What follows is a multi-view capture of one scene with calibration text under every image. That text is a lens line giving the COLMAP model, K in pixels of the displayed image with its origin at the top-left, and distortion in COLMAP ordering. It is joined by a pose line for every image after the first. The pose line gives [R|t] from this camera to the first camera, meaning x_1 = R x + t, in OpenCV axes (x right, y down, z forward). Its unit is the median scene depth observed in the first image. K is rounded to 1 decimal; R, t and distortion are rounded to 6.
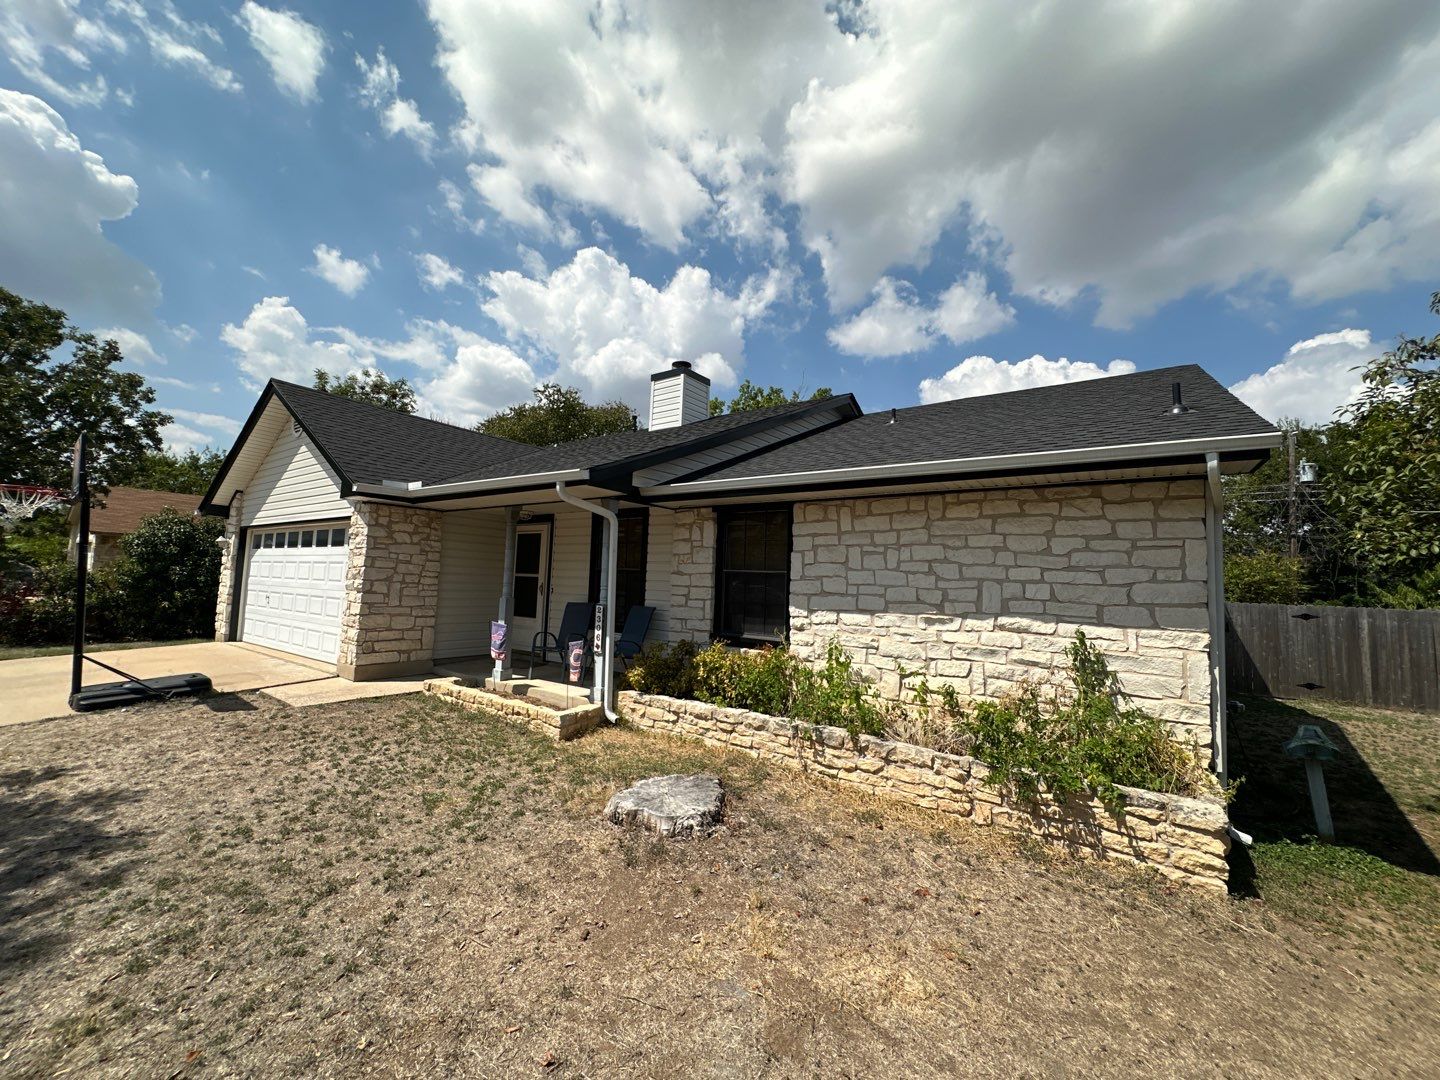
lens RADIAL K [[580.3, 0, 720.0], [0, 580.3, 540.0], [0, 0, 1]] dist [-0.000071, -0.000008]
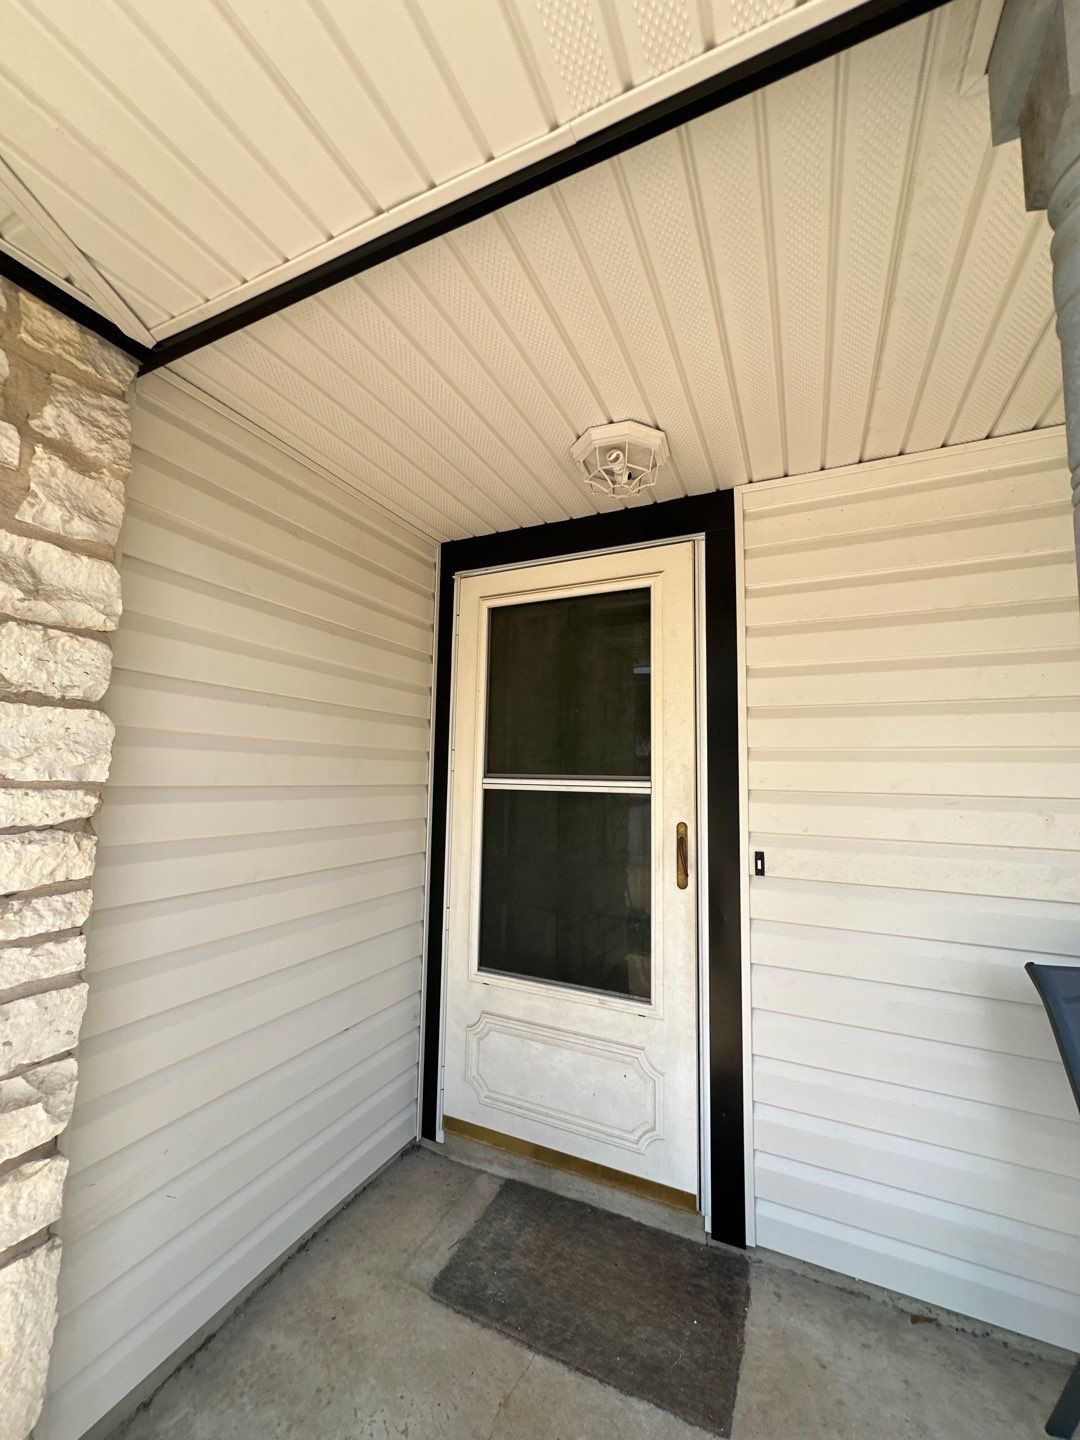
lens RADIAL K [[574.0, 0, 540.0], [0, 574.0, 720.0], [0, 0, 1]] dist [-0.002642, -0.000025]
pose [[0.983054, -0.002384, 0.183299, -0.551970], [0.005253, 0.999871, -0.015166, 0.057175], [-0.183240, 0.015872, 0.982940, 1.147437]]
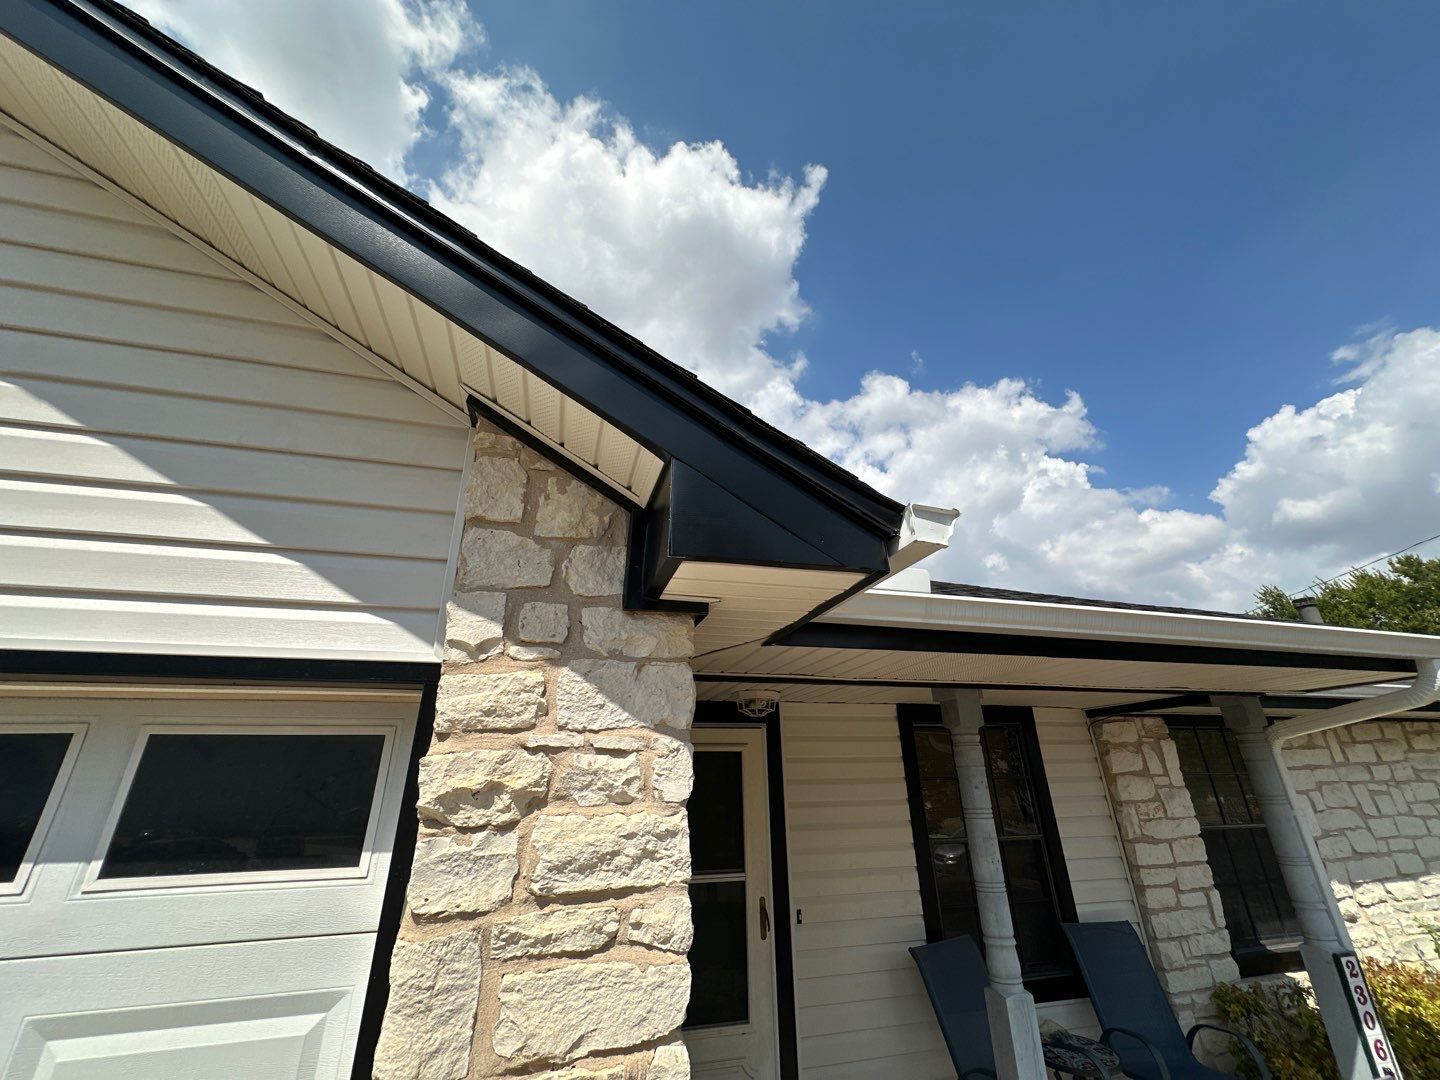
lens RADIAL K [[574.0, 0, 720.0], [0, 574.0, 540.0], [0, 0, 1]] dist [-0.002642, -0.000025]
pose [[0.628220, 0.259827, 0.733369, -0.908799], [-0.024349, 0.948694, -0.315257, -0.034995], [-0.777655, 0.180194, 0.602315, 1.079395]]
